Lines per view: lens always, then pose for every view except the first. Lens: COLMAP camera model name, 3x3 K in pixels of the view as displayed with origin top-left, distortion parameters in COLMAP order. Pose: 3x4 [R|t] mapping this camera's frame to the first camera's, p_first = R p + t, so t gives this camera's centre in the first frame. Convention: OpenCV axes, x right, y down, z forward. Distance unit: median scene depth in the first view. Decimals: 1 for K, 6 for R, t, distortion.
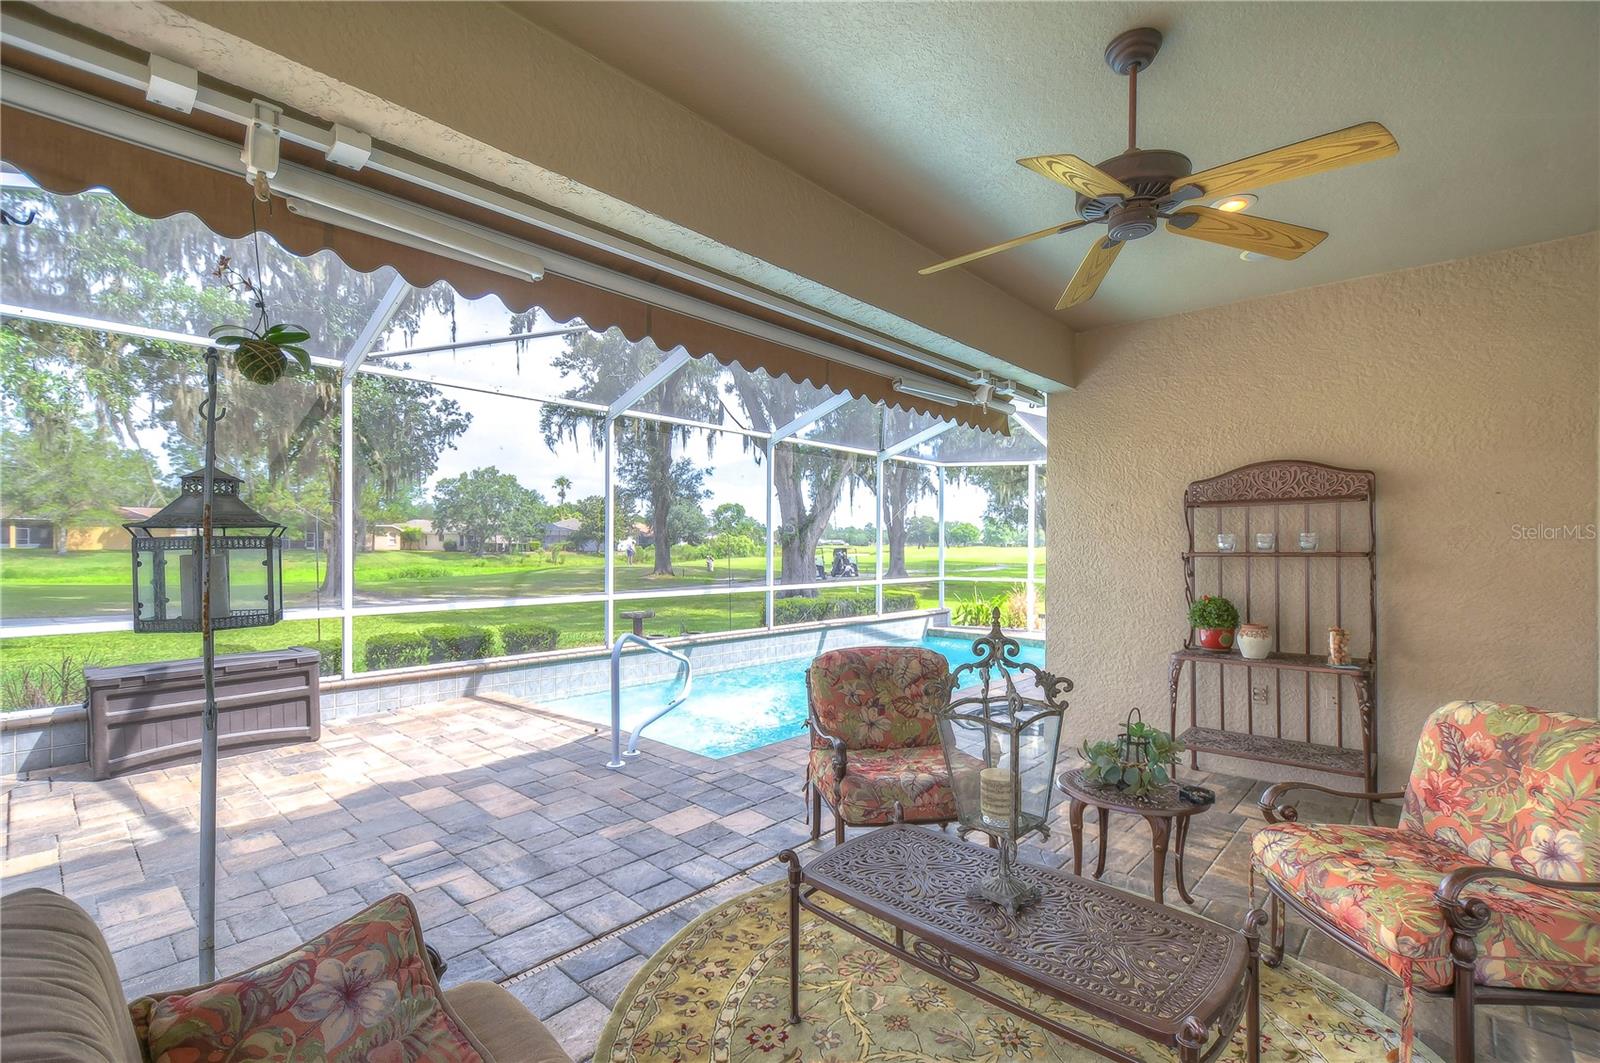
lens RADIAL K [[719.8, 0, 809.6], [0, 719.8, 549.7], [0, 0, 1]] dist [-0.001519, -0.004494]
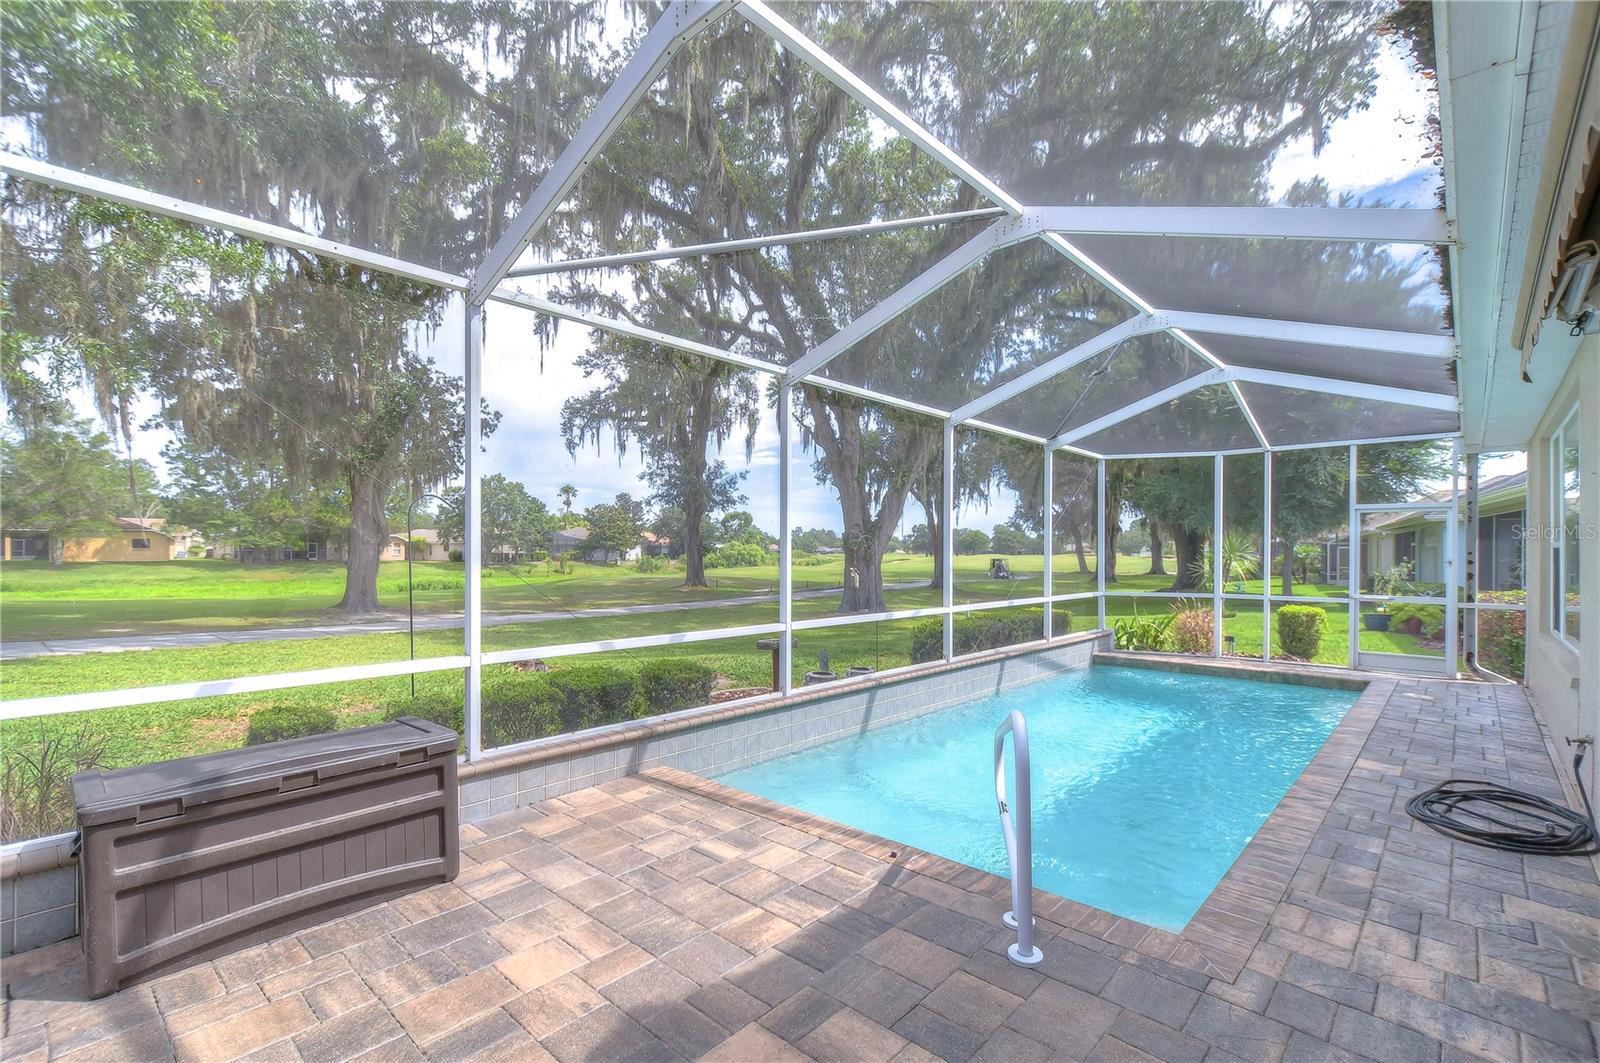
lens RADIAL K [[727.4, 0, 798.9], [0, 727.4, 552.2], [0, 0, 1]] dist [0.004692, -0.004187]
pose [[0.999895, -0.004167, -0.013869, -0.061263], [0.004050, 0.999956, -0.008424, -0.000911], [0.013903, 0.008367, 0.999868, 0.061093]]
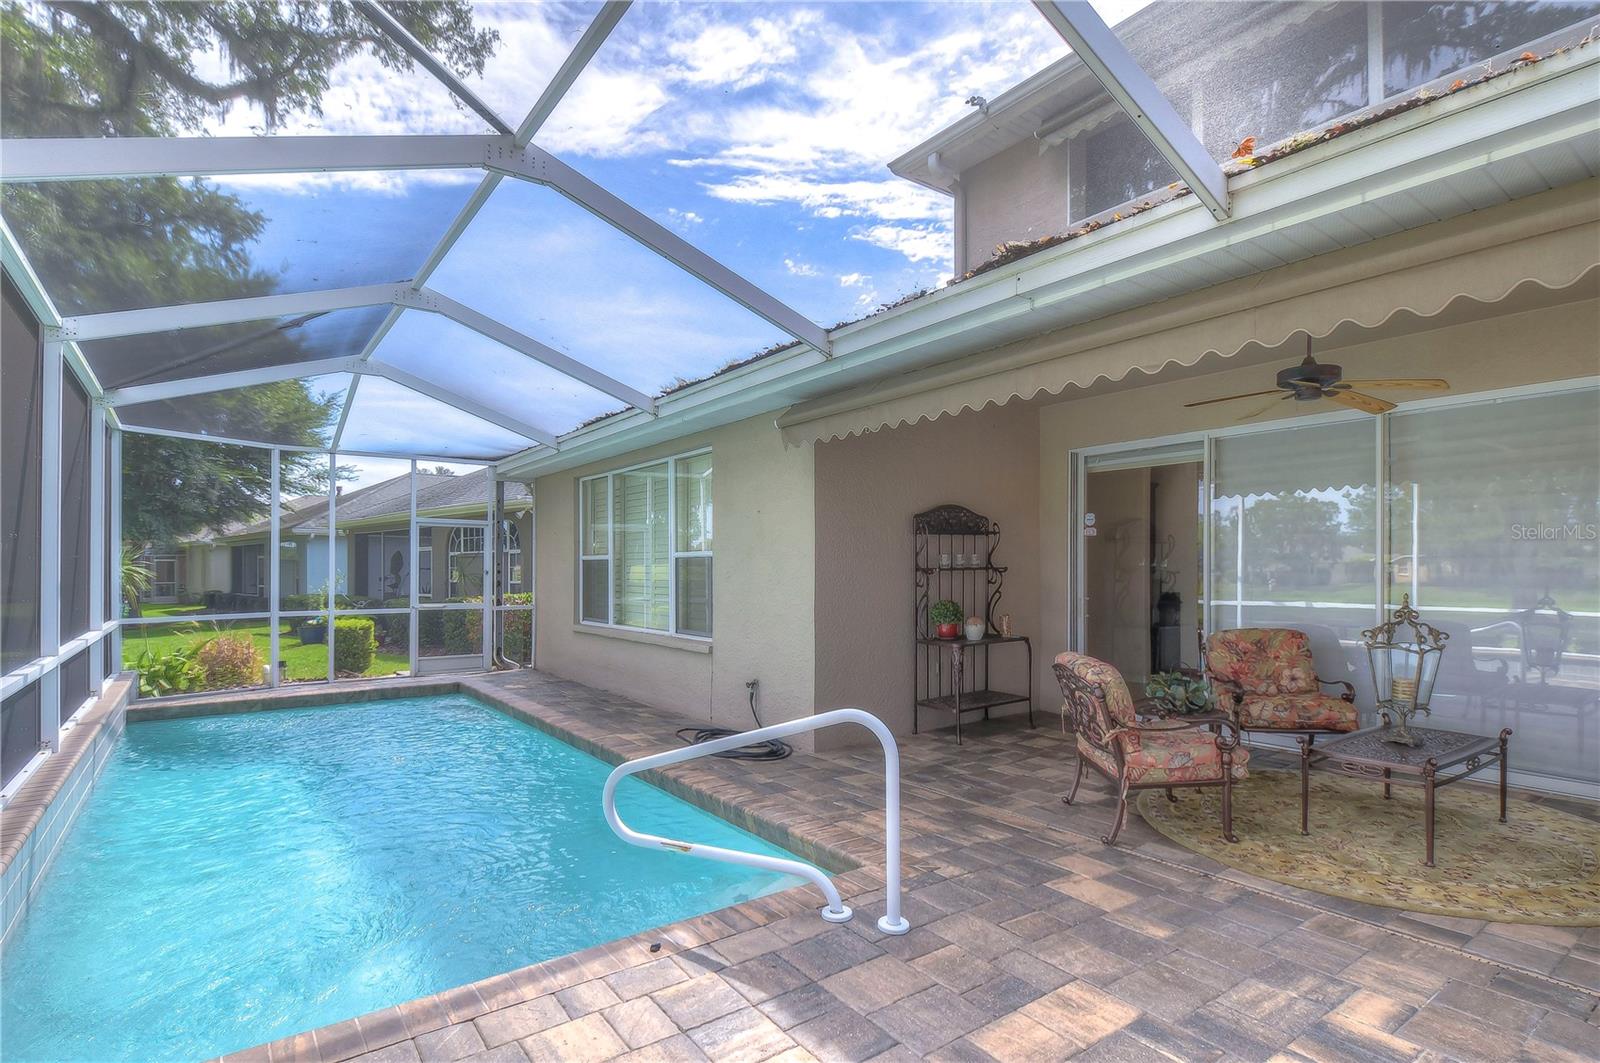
lens RADIAL K [[787.1, 0, 809.1], [0, 787.1, 559.2], [0, 0, 1]] dist [0.000163, 0.000488]
pose [[0.199503, 0.005278, 0.979883, -0.131989], [0.007660, 0.999947, -0.006946, -0.000548], [-0.979867, 0.008891, 0.199452, 0.132144]]
